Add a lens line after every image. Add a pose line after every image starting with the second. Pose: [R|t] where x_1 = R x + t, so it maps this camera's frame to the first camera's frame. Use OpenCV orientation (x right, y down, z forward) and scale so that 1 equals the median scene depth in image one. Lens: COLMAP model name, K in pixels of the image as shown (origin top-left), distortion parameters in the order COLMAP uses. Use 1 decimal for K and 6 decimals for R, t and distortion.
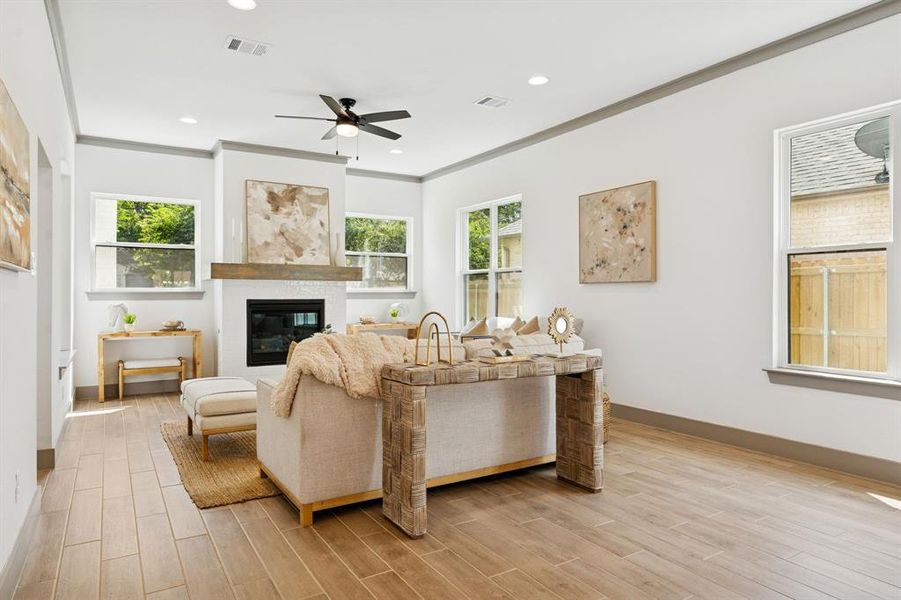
lens RADIAL K [[546.5, 0, 459.1], [0, 546.5, 301.4], [0, 0, 1]] dist [-0.004278, 0.000872]
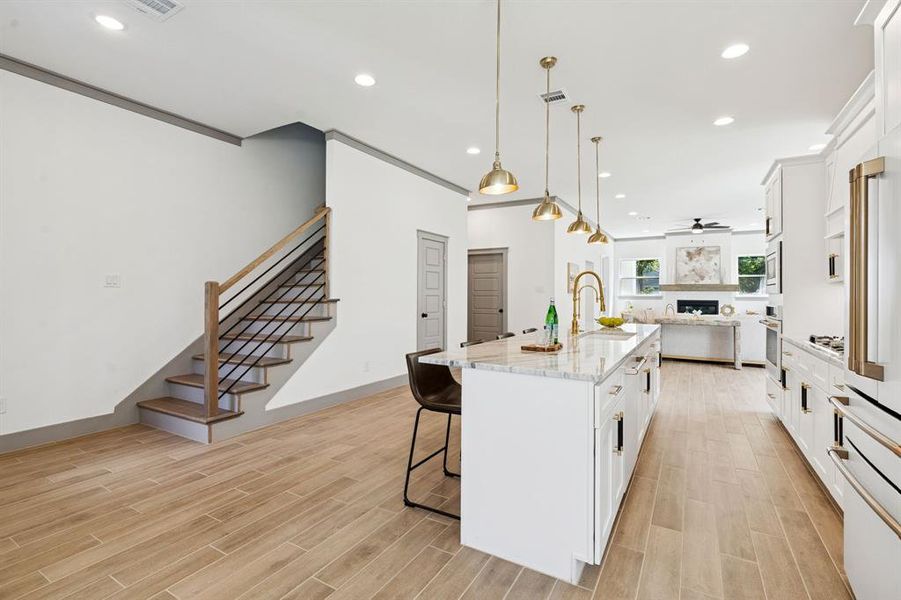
lens RADIAL K [[414.2, 0, 452.5], [0, 414.2, 290.5], [0, 0, 1]] dist [-0.014170, 0.002537]
pose [[0.454693, -0.006486, -0.890625, 0.717681], [-0.014358, 0.999790, -0.014612, -0.004793], [0.890532, 0.019432, 0.454505, -0.618190]]
